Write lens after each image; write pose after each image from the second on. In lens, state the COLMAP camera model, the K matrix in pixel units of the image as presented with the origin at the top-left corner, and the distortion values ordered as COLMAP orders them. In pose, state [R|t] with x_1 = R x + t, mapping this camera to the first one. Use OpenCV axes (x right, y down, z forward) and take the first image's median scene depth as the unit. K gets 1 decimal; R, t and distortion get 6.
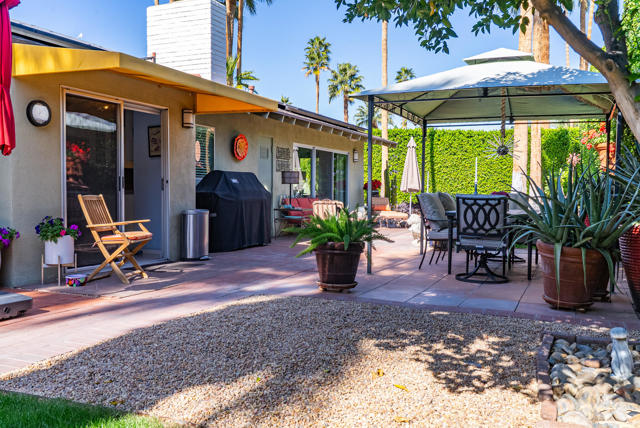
lens RADIAL K [[603.4, 0, 320.1], [0, 603.4, 214.7], [0, 0, 1]] dist [0.007857, 0.000000]
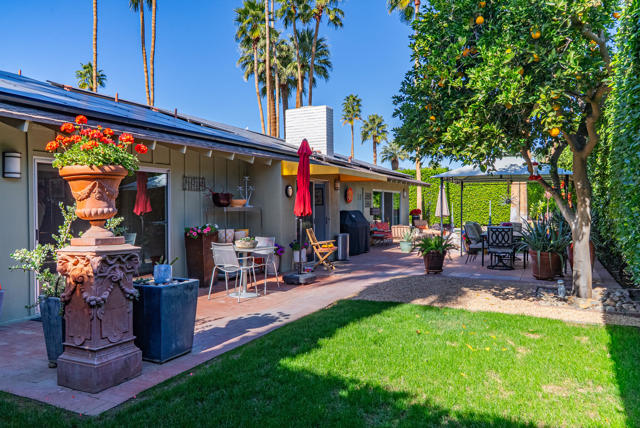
lens RADIAL K [[486.4, 0, 318.1], [0, 486.4, 215.1], [0, 0, 1]] dist [-0.011381, -0.004461]
pose [[0.998584, -0.011934, -0.051844, -0.258141], [0.010641, 0.999627, -0.025161, -0.036095], [0.052125, 0.024573, 0.998338, -0.663041]]
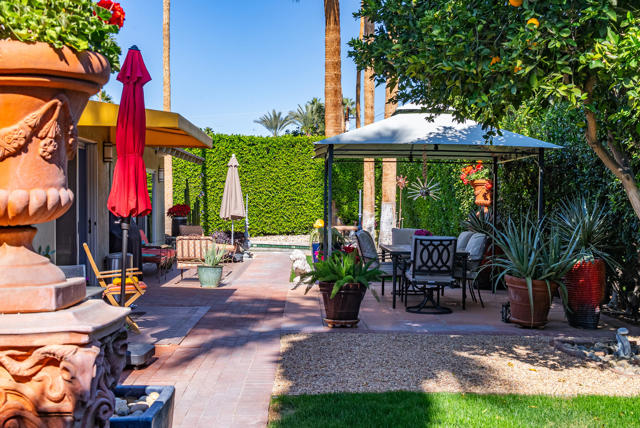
lens RADIAL K [[882.7, 0, 319.4], [0, 882.7, 215.5], [0, 0, 1]] dist [0.026047, 0.000000]
pose [[0.912487, -0.008326, 0.409020, -0.605354], [0.017606, 0.999666, -0.018929, -0.044126], [-0.408726, 0.024474, 0.912329, -0.429076]]
